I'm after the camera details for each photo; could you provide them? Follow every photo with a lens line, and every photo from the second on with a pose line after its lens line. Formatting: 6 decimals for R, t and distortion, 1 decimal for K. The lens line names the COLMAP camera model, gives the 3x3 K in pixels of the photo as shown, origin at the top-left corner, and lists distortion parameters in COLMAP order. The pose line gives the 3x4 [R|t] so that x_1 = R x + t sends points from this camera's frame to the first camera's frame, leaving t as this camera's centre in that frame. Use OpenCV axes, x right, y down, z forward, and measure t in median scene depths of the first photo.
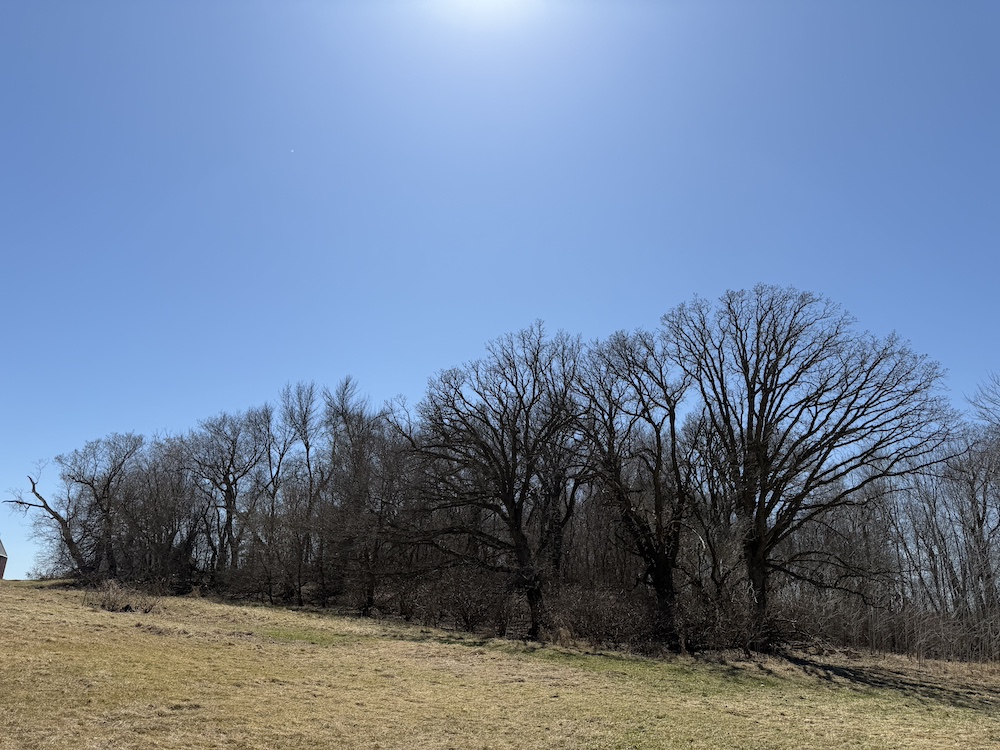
lens RADIAL K [[706.2, 0, 500.0], [0, 706.2, 375.0], [0, 0, 1]] dist [0.064084, -0.001539]
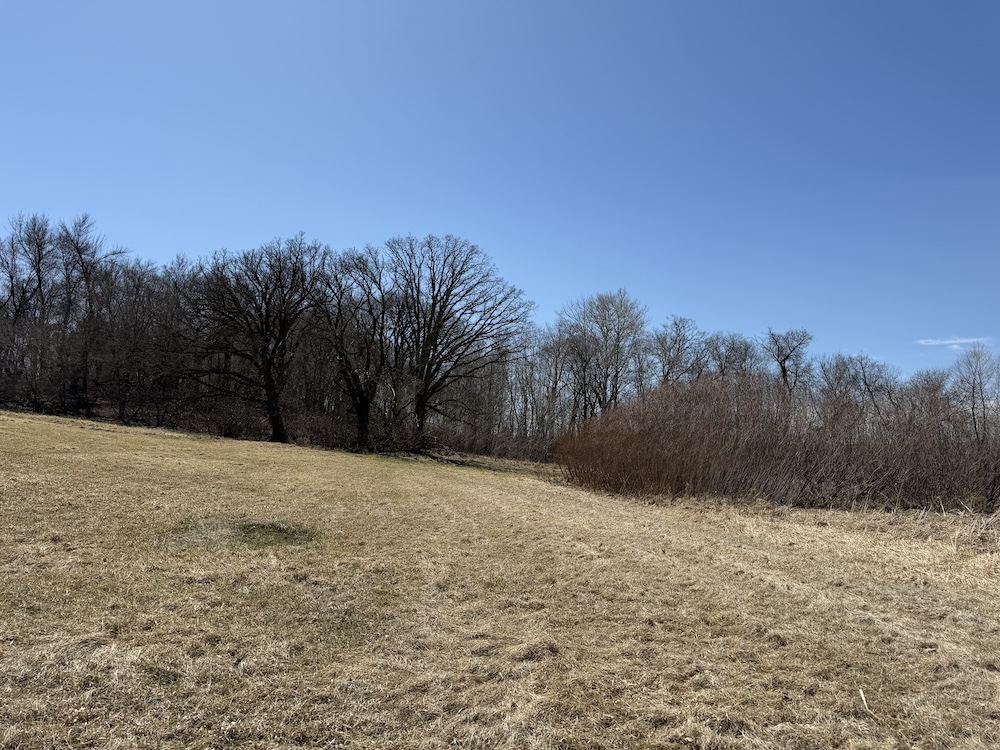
lens RADIAL K [[702.8, 0, 500.0], [0, 702.8, 375.0], [0, 0, 1]] dist [-0.072152, -0.000588]
pose [[0.895152, 0.068964, 0.440393, -0.191728], [-0.169493, 0.966413, 0.193177, -0.143617], [-0.412280, -0.247567, 0.876776, -0.467645]]
